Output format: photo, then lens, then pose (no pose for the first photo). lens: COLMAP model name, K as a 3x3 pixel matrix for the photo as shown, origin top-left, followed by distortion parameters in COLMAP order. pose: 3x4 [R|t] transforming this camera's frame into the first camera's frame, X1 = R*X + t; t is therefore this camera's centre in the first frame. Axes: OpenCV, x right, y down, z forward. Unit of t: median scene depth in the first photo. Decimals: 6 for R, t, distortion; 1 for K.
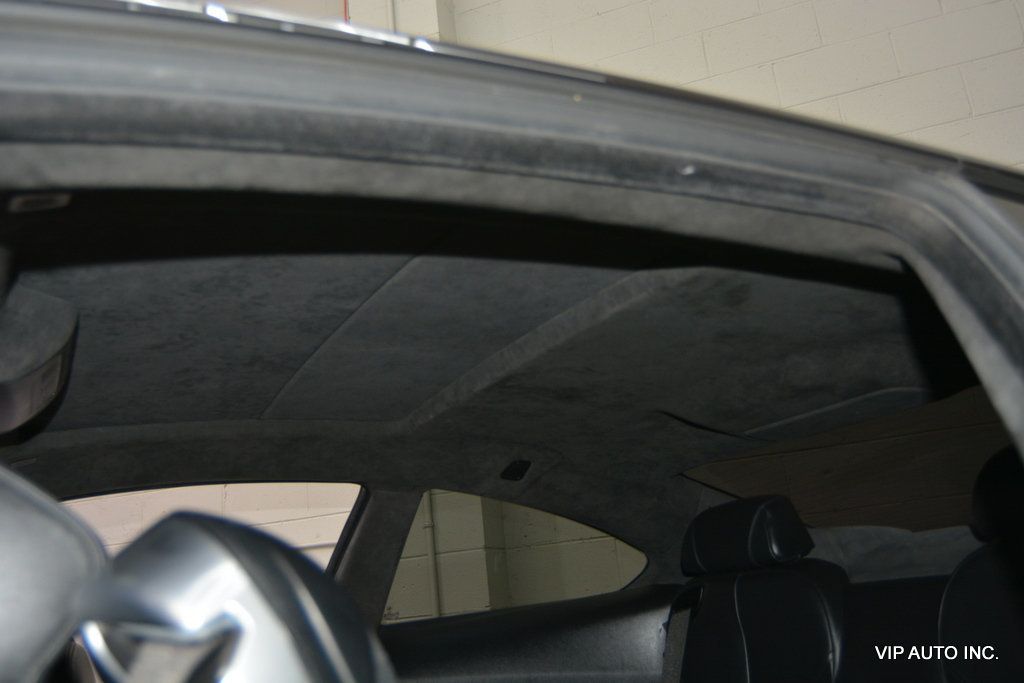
lens RADIAL K [[1016.1, 0, 512.0], [0, 1016.1, 341.5], [0, 0, 1]] dist [-0.018086, 0.027552]
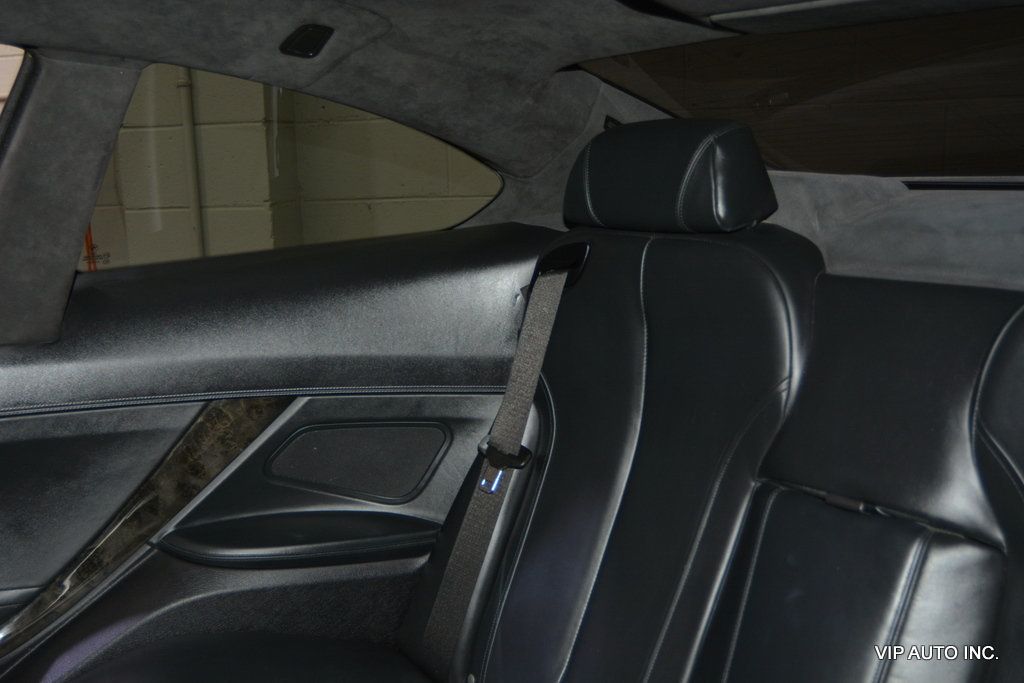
lens RADIAL K [[1123.0, 0, 512.0], [0, 1123.0, 341.5], [0, 0, 1]] dist [-0.020755, -0.004368]
pose [[0.982171, 0.035482, 0.184610, 0.006886], [-0.108351, 0.909349, 0.401677, 0.013170], [-0.153623, -0.414518, 0.896981, 0.335653]]
